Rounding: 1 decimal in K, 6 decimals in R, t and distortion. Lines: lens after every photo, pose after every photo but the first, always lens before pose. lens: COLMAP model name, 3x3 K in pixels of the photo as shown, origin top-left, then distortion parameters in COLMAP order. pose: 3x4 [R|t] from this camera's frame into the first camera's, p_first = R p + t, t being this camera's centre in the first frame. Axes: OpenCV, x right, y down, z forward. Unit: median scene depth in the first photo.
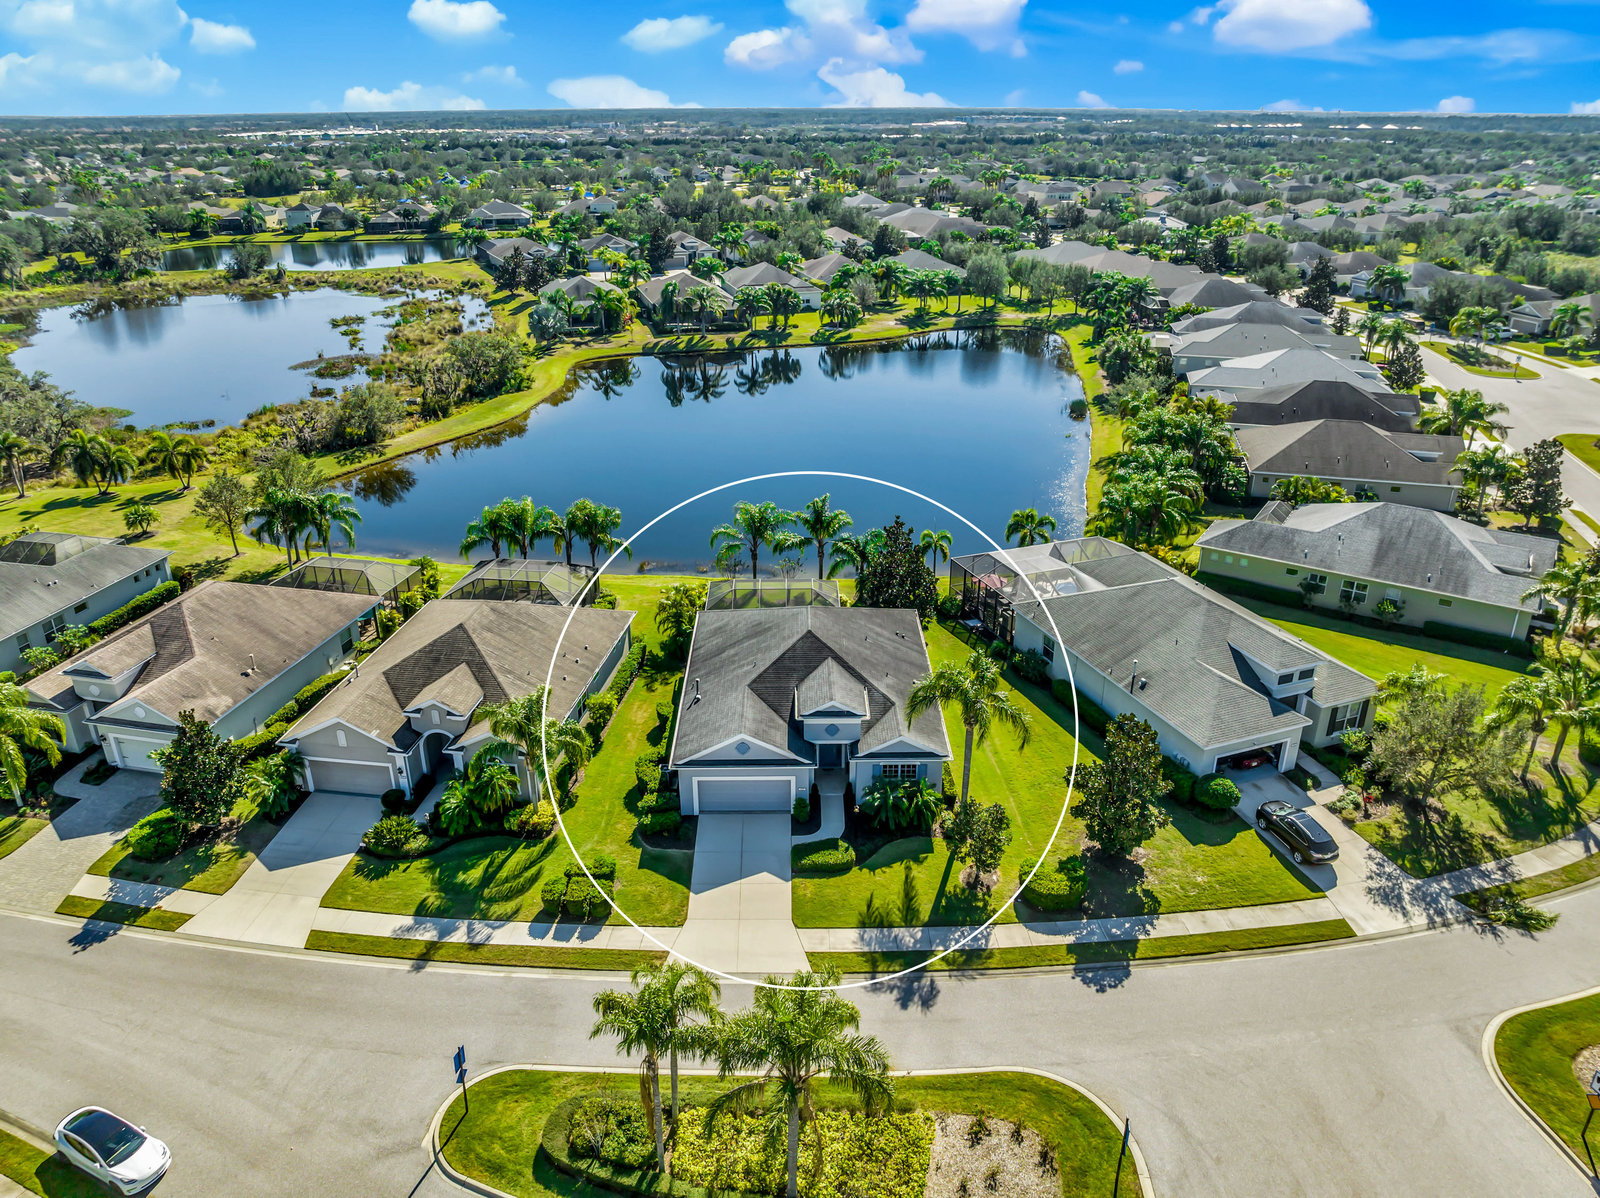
lens RADIAL K [[1140.1, 0, 798.4], [0, 1140.1, 559.2], [0, 0, 1]] dist [-0.043320, 0.000373]
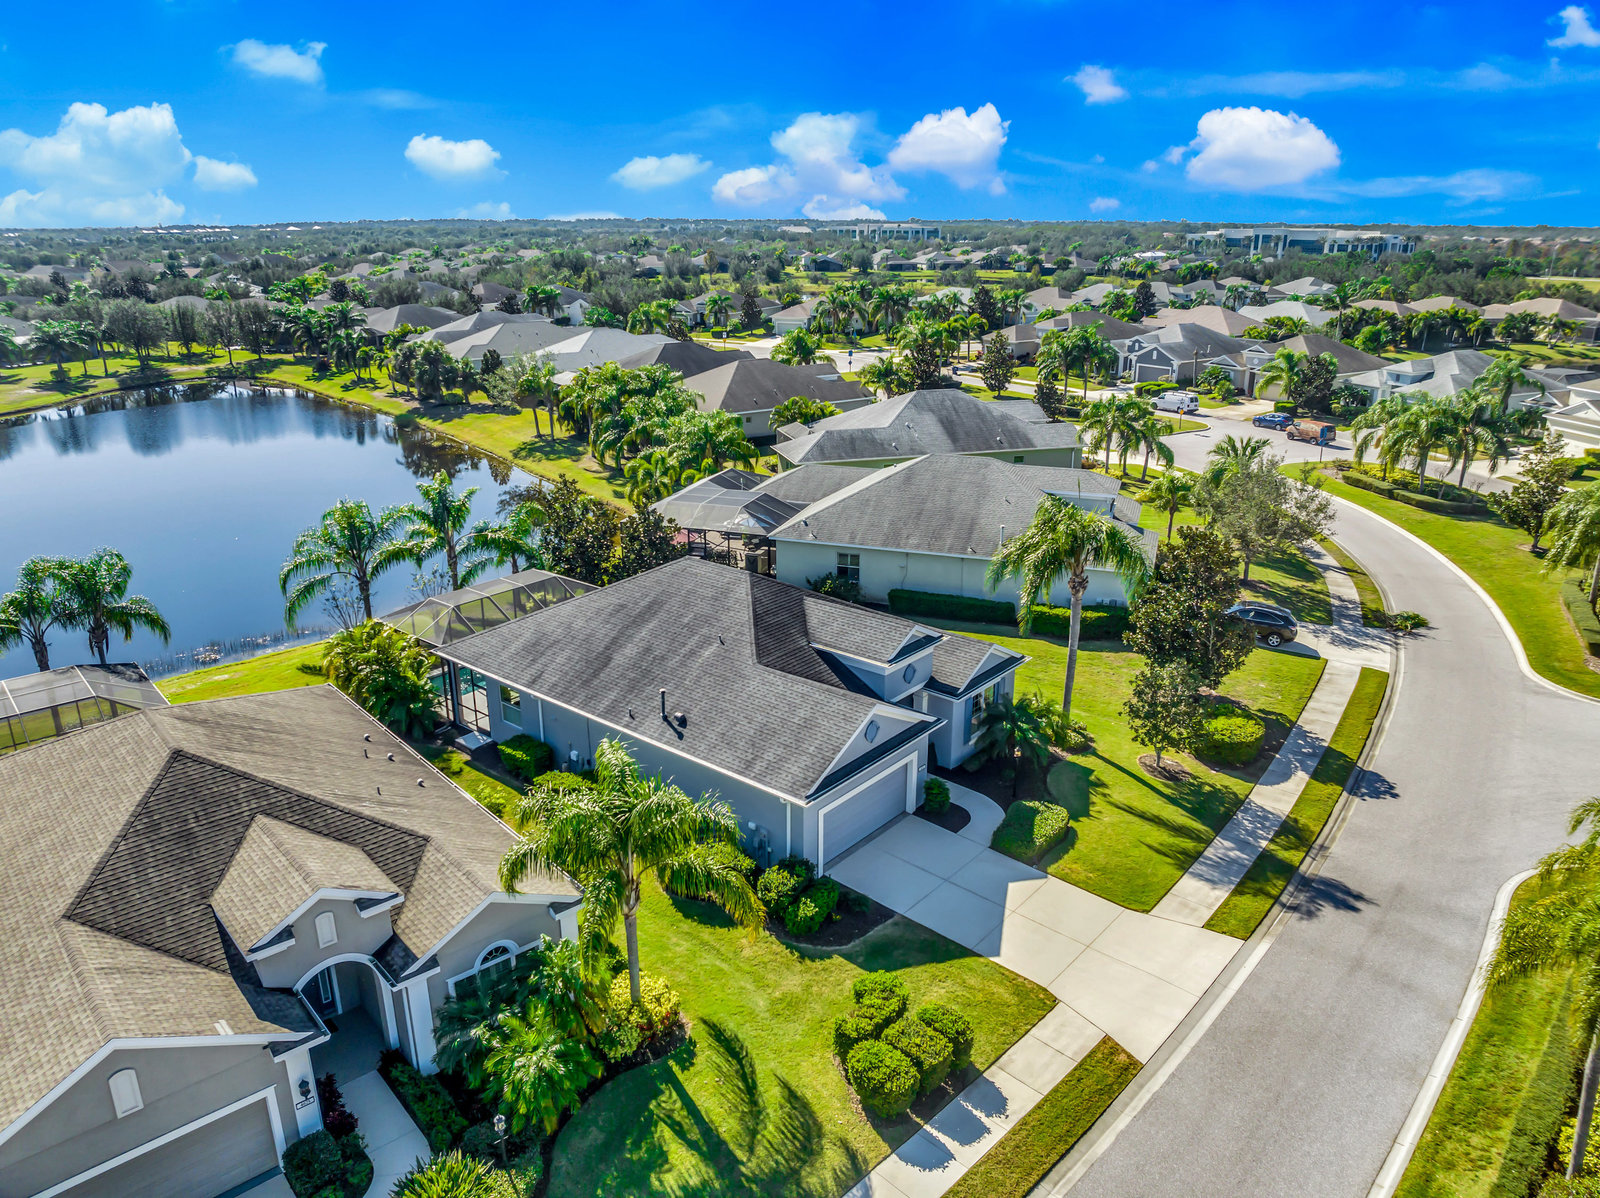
lens RADIAL K [[1124.7, 0, 800.0], [0, 1124.7, 599.0], [0, 0, 1]] dist [-0.043662, -0.001567]
pose [[0.645673, -0.242989, 0.723921, -0.264384], [0.282160, 0.956846, 0.069510, 0.023743], [-0.709571, 0.159381, 0.686372, 0.319440]]
